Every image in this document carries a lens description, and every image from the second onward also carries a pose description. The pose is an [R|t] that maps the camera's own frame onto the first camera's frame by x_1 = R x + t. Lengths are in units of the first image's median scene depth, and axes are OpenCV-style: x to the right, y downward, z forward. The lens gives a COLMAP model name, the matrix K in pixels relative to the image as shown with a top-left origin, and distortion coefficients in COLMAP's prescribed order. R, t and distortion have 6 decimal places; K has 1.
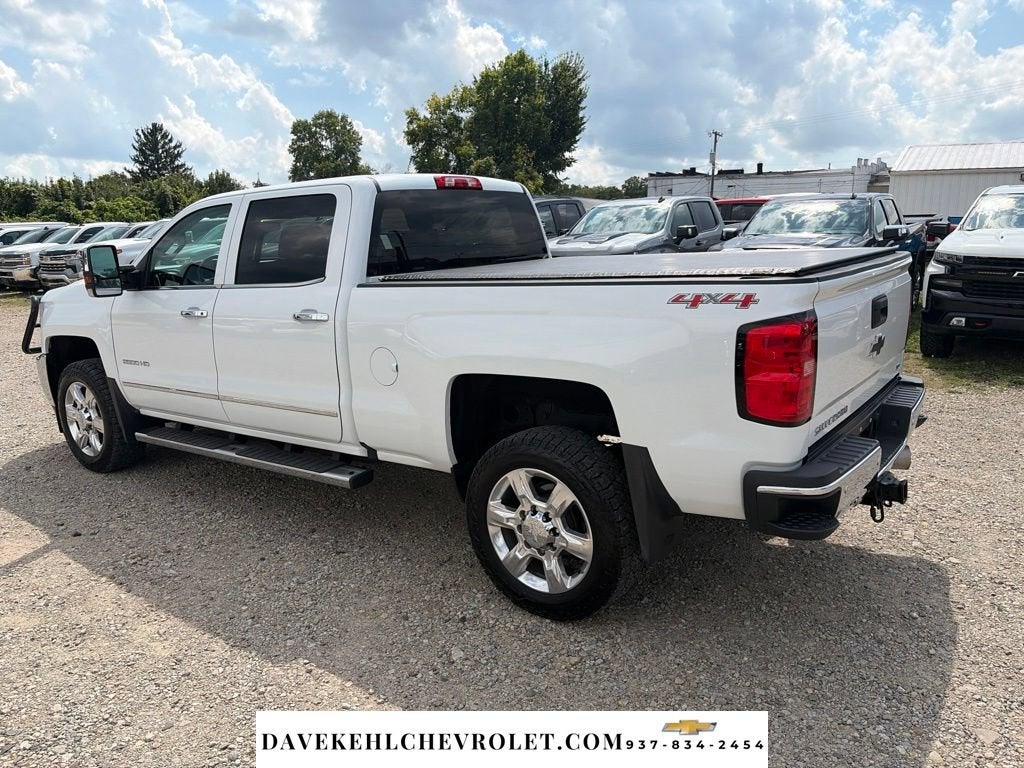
lens RADIAL K [[782.8, 0, 490.1], [0, 782.8, 370.0], [0, 0, 1]] dist [0.042311, -0.047535]
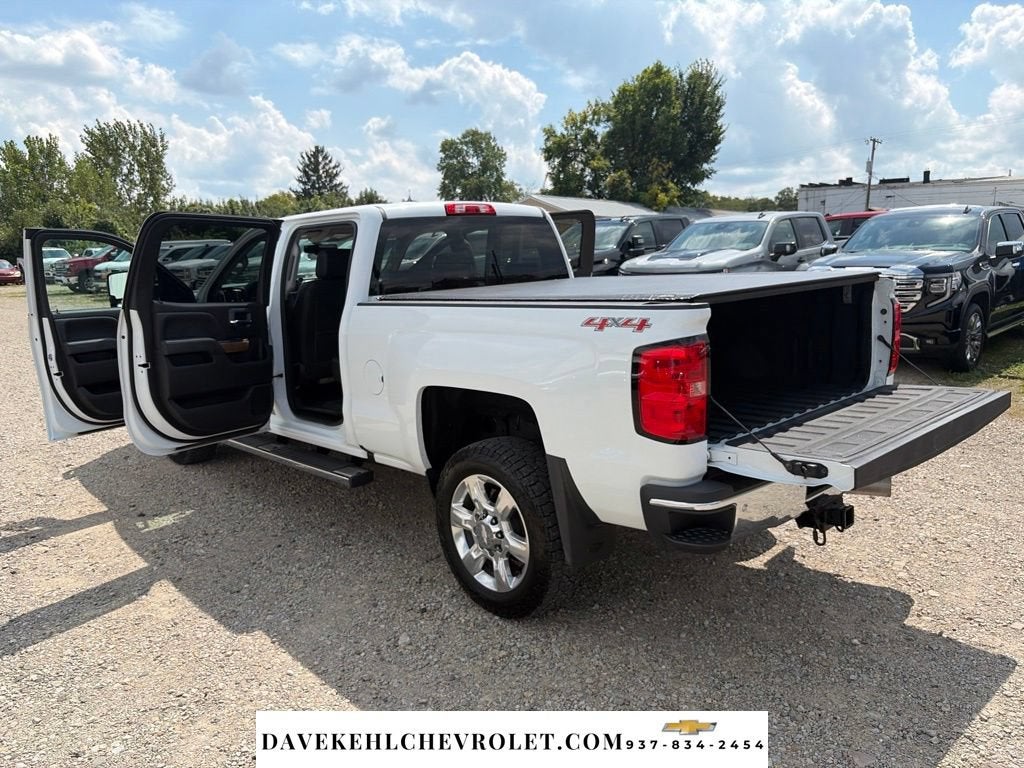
lens RADIAL K [[782.8, 0, 491.7], [0, 782.8, 375.0], [0, 0, 1]] dist [0.042311, -0.047535]
pose [[0.982909, 0.027140, -0.182082, 0.193474], [-0.029066, 0.999546, -0.007916, -0.003397], [0.181785, 0.013073, 0.983251, -0.049582]]
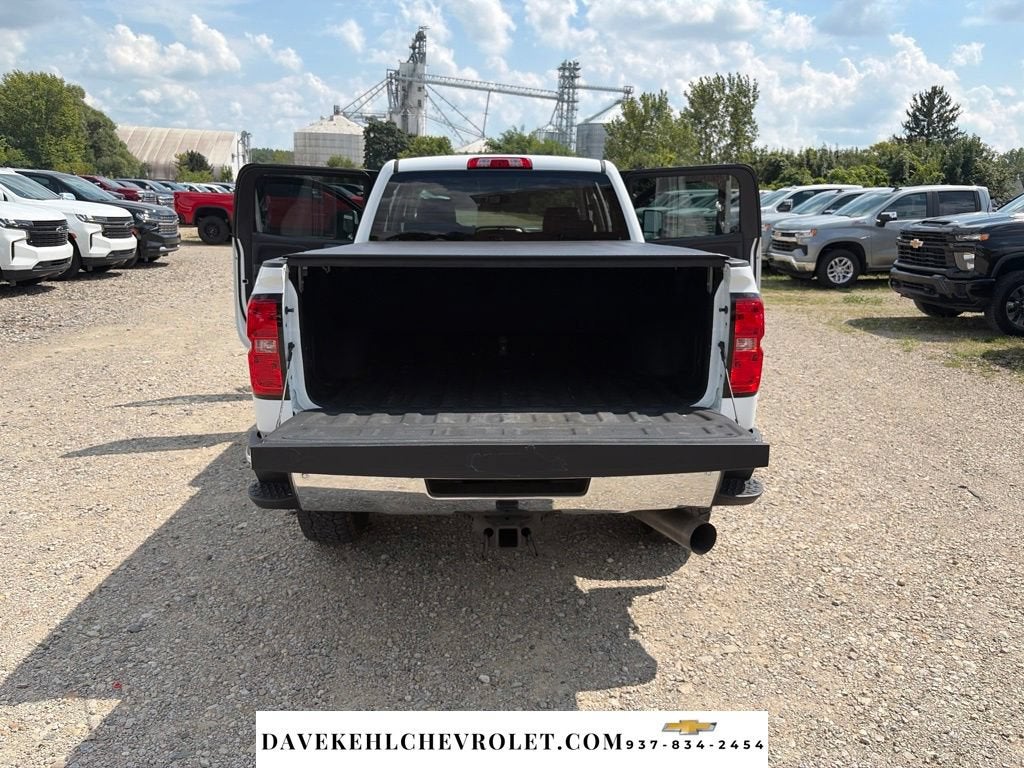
lens RADIAL K [[782.8, 0, 513.1], [0, 782.8, 367.2], [0, 0, 1]] dist [0.042311, -0.047535]
pose [[0.621117, 0.194757, -0.759133, 0.854039], [-0.167111, 0.979266, 0.114504, -0.091669], [0.765694, 0.055739, 0.640786, 0.345569]]
